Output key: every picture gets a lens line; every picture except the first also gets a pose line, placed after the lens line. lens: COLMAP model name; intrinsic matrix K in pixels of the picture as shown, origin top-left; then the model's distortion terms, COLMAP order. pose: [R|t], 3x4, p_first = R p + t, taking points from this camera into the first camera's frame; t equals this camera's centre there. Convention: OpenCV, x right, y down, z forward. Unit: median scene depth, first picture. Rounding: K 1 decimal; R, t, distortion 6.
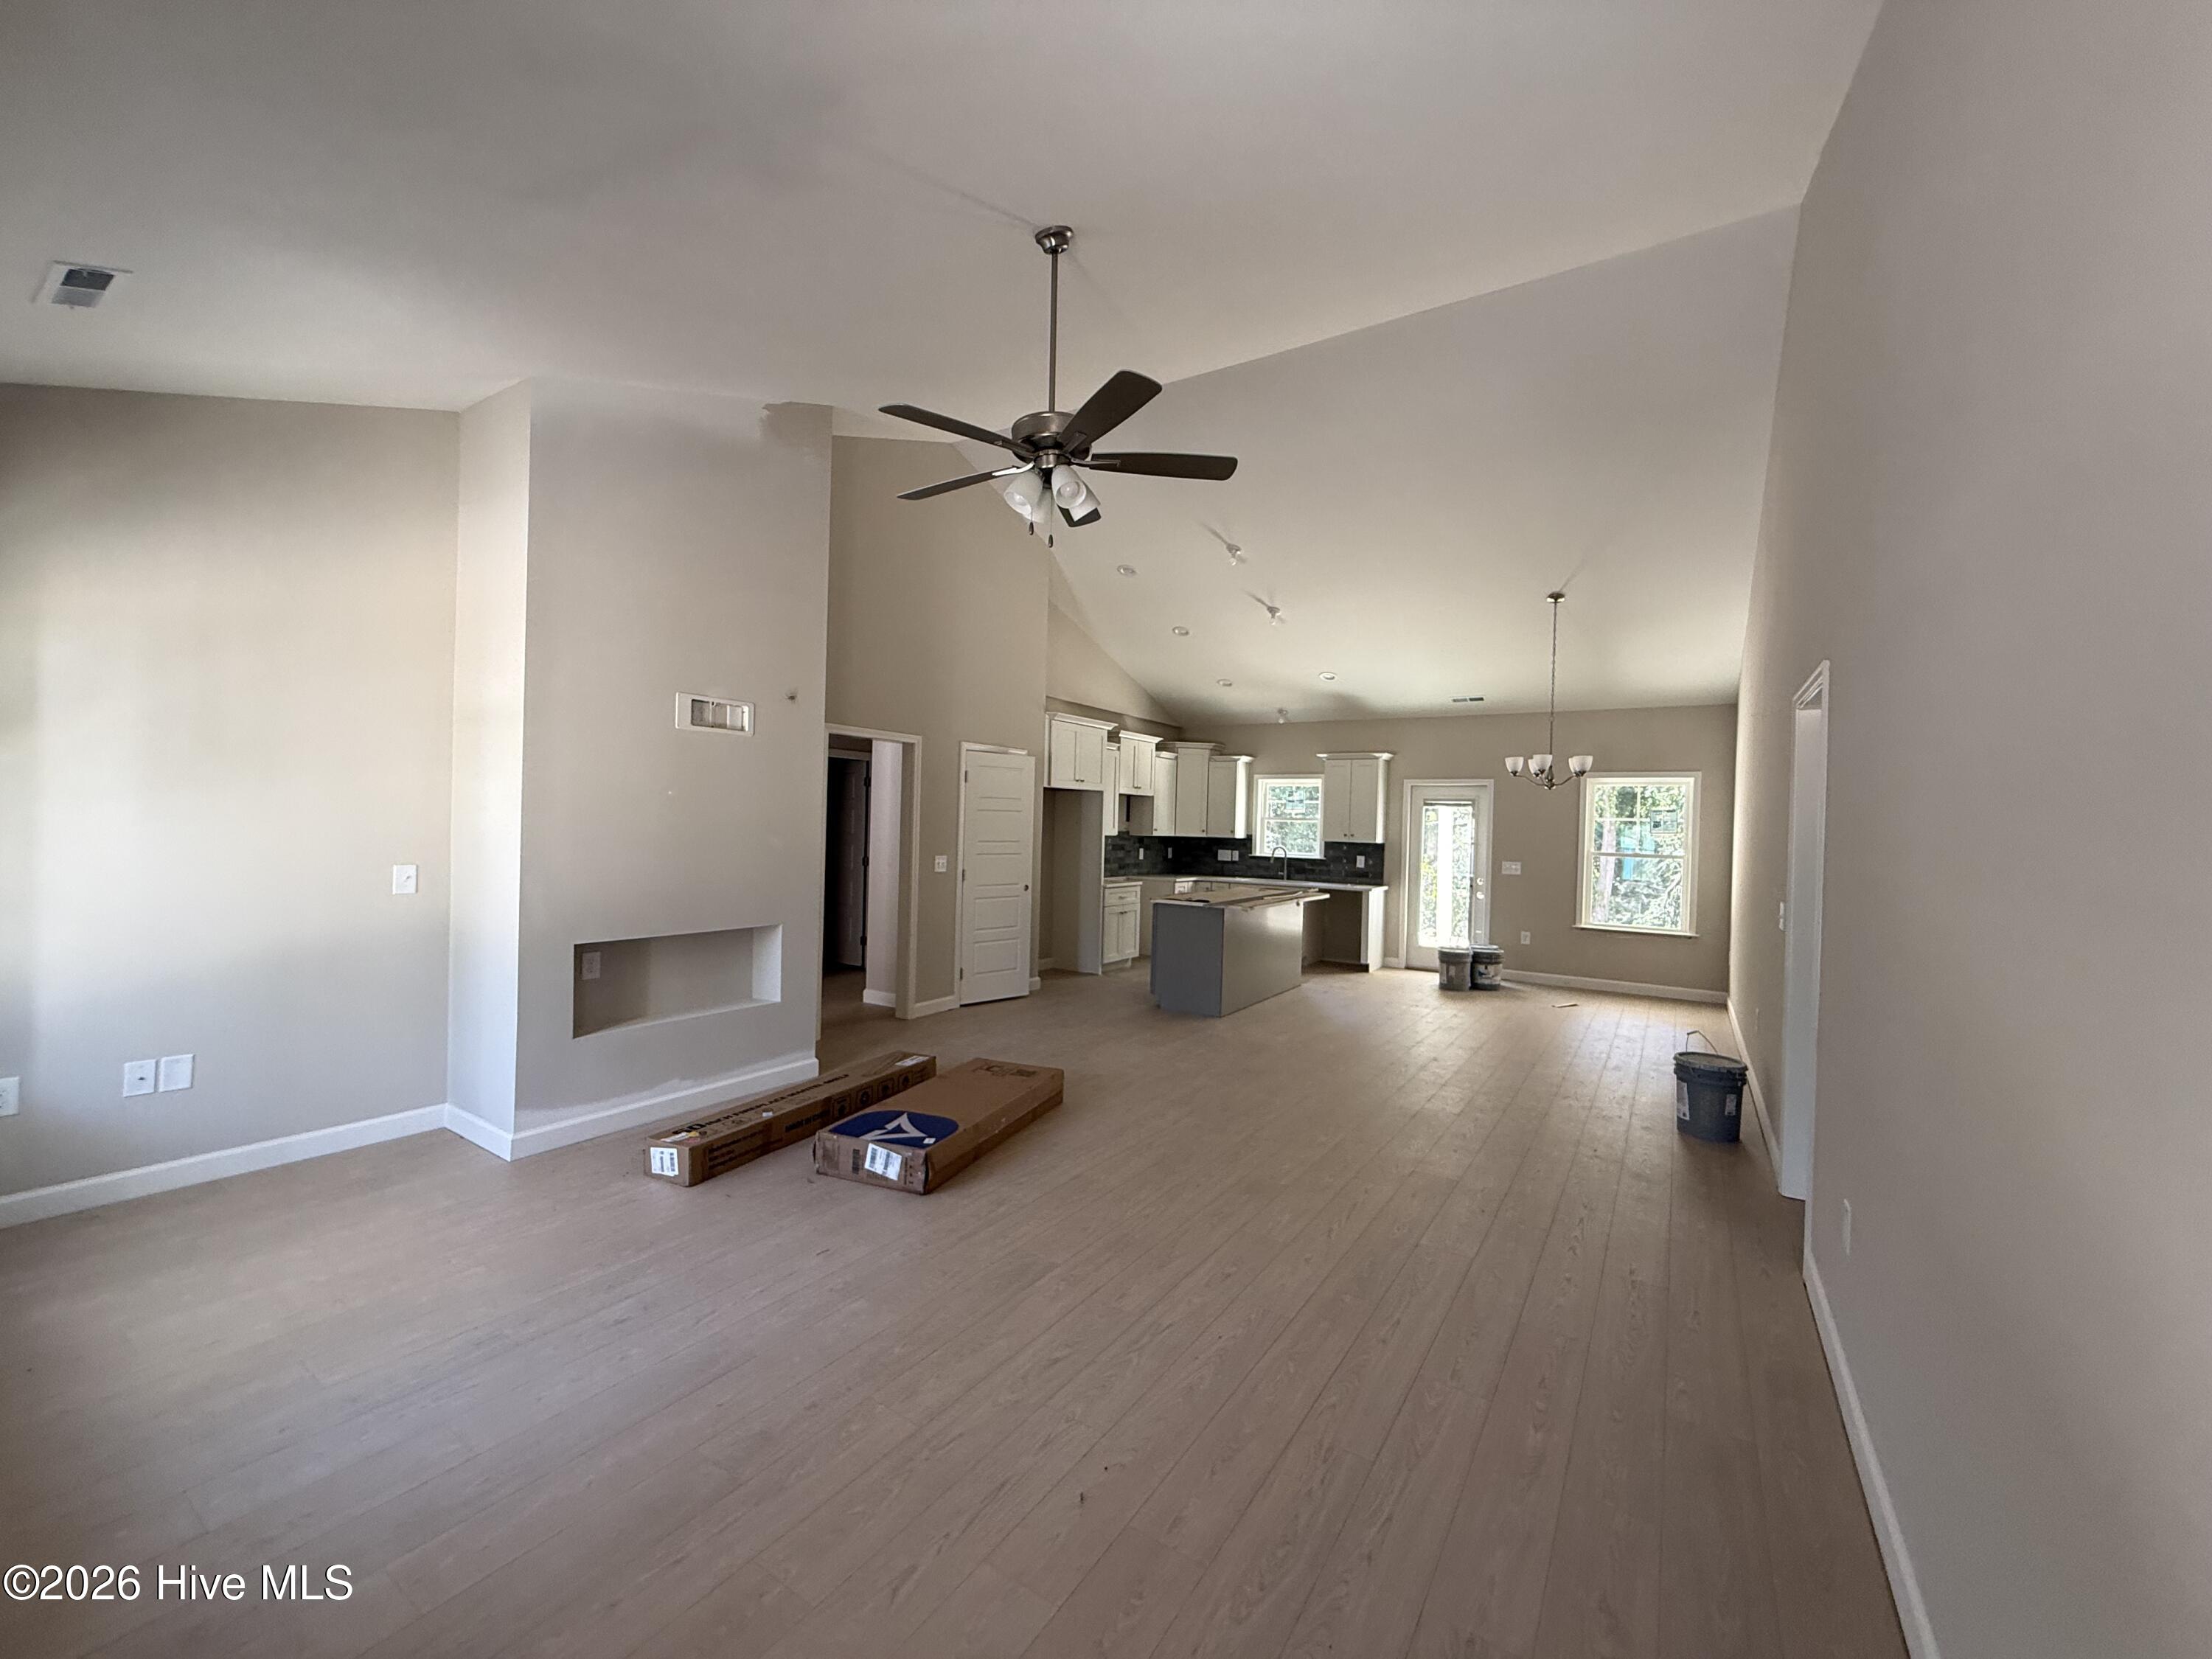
lens RADIAL K [[876.6, 0, 1106.0], [0, 876.6, 829.5], [0, 0, 1]] dist [-0.003311, -0.000130]
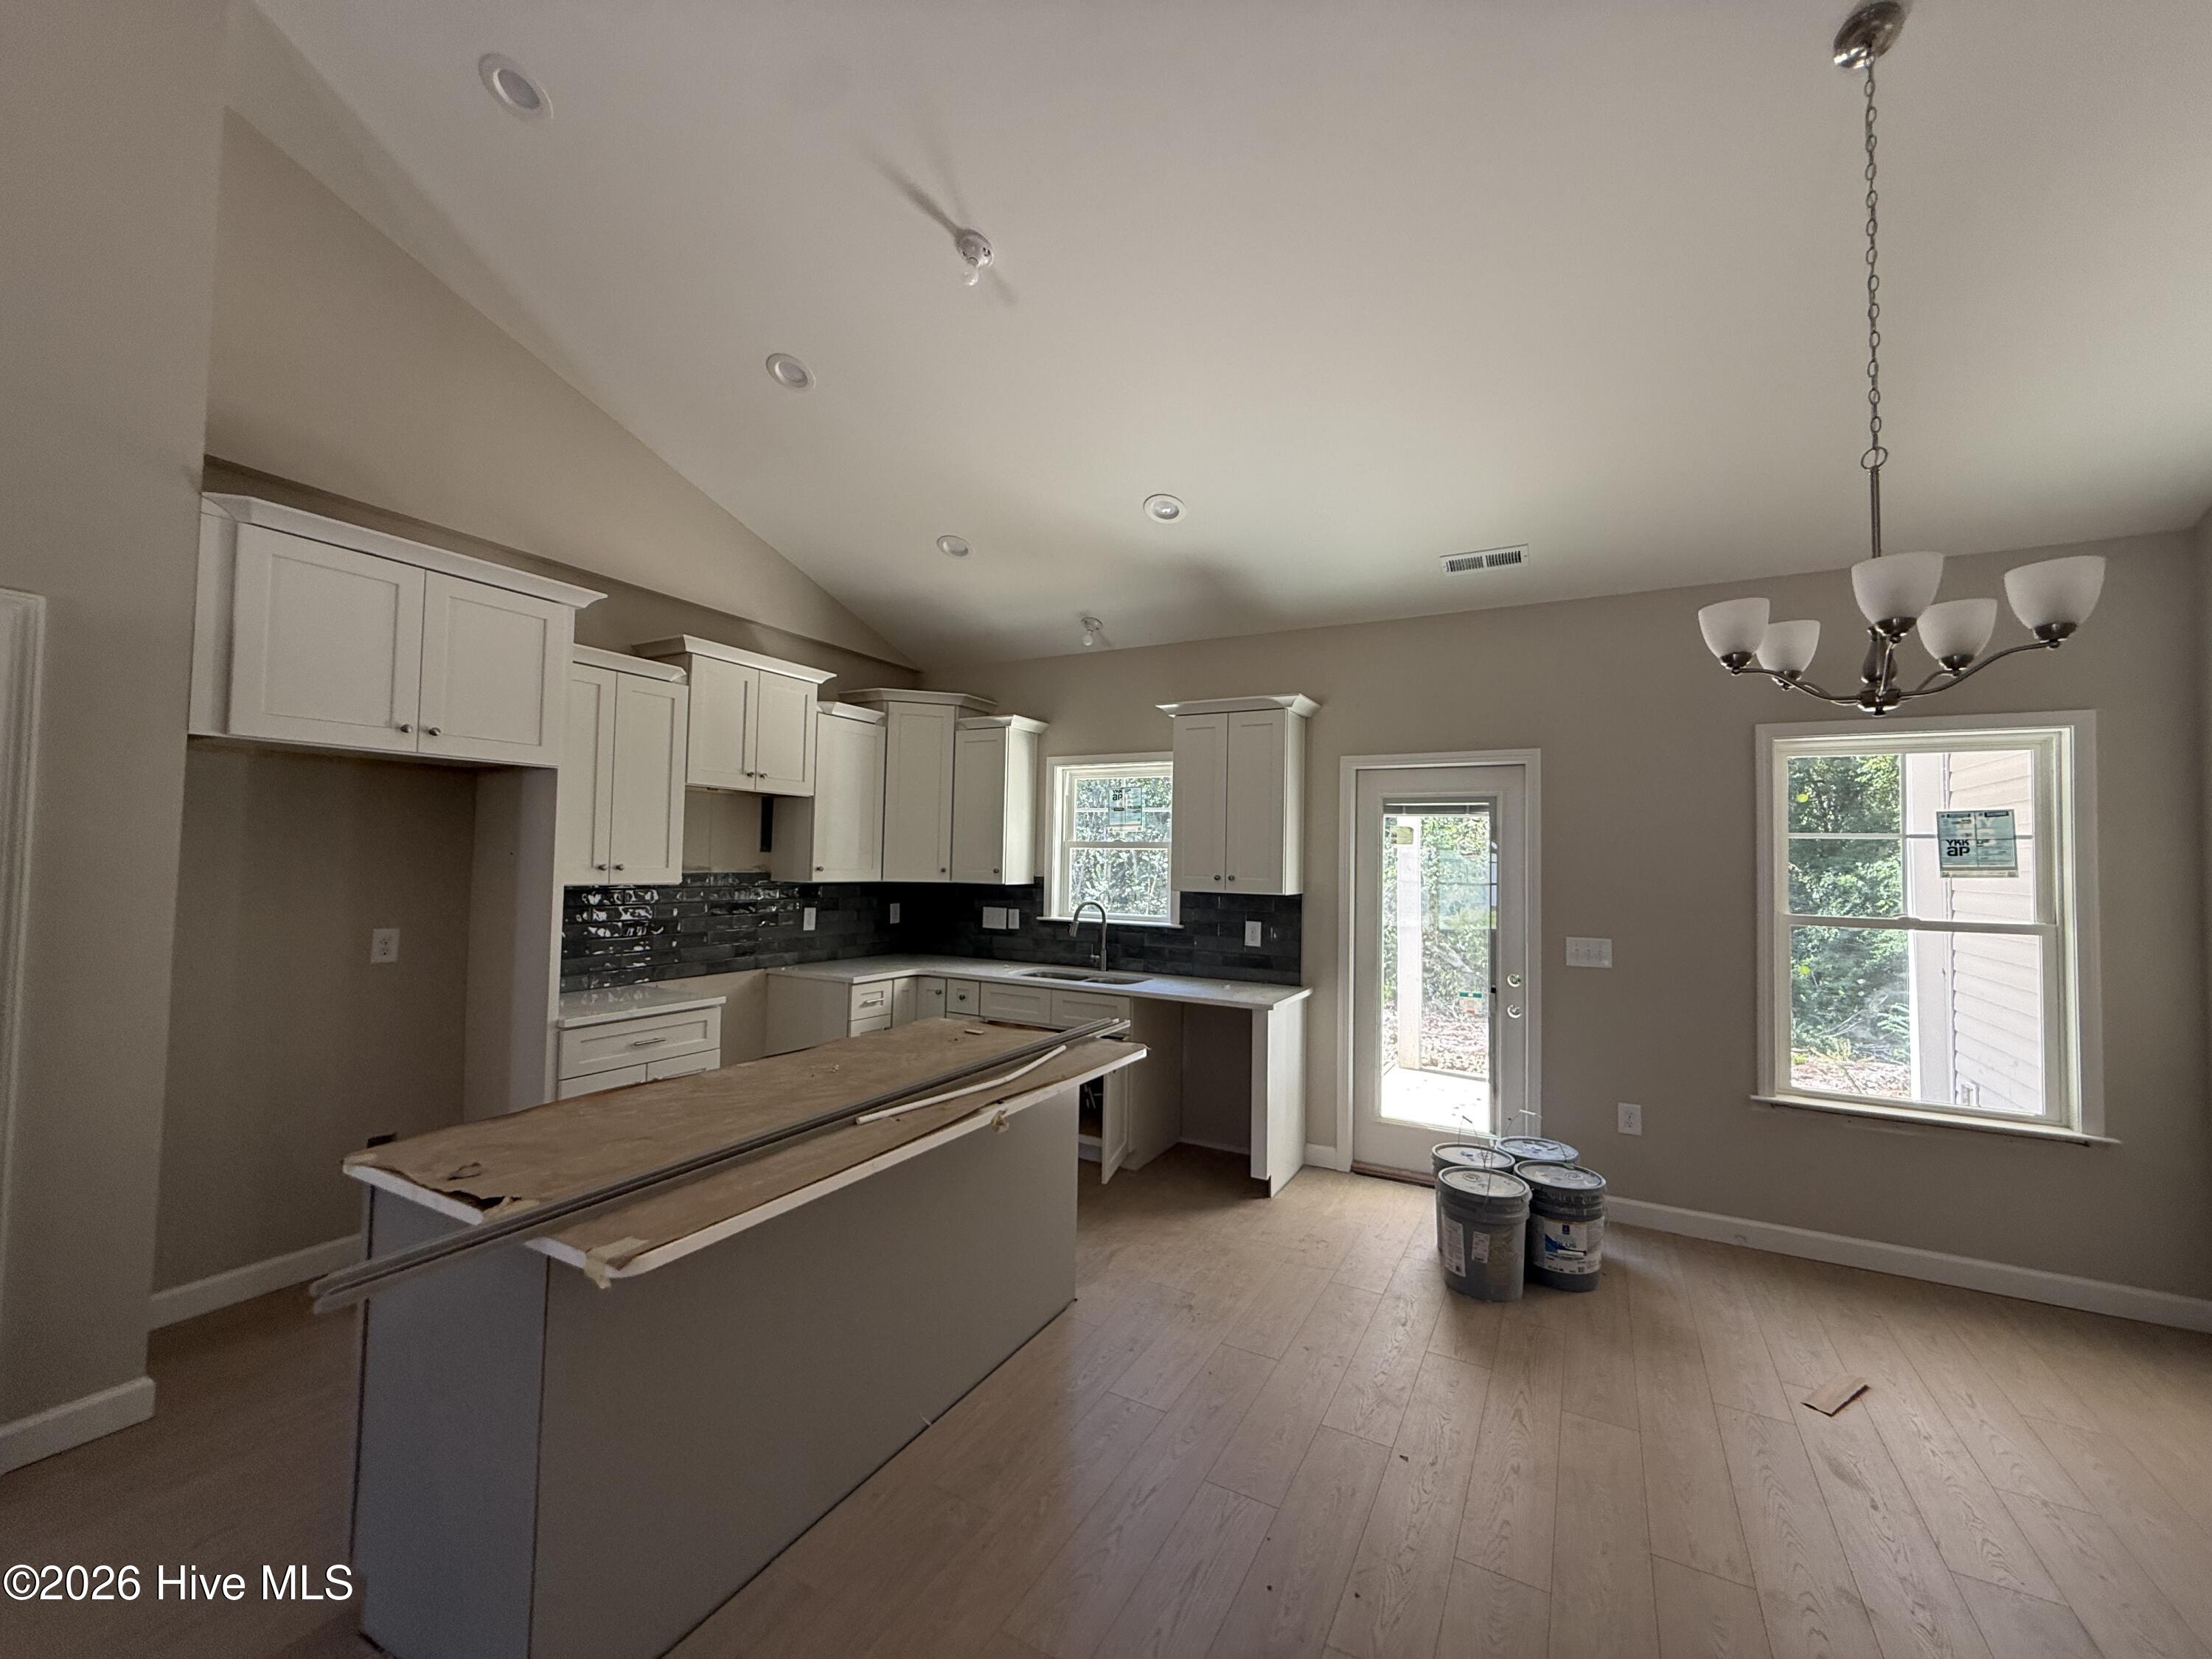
lens RADIAL K [[876.6, 0, 1106.0], [0, 876.6, 829.5], [0, 0, 1]] dist [-0.003311, -0.000130]
pose [[0.997257, -0.004639, 0.073875, 0.177263], [0.007731, 0.999103, -0.041628, -0.000190], [-0.073616, 0.042085, 0.996398, 0.534819]]
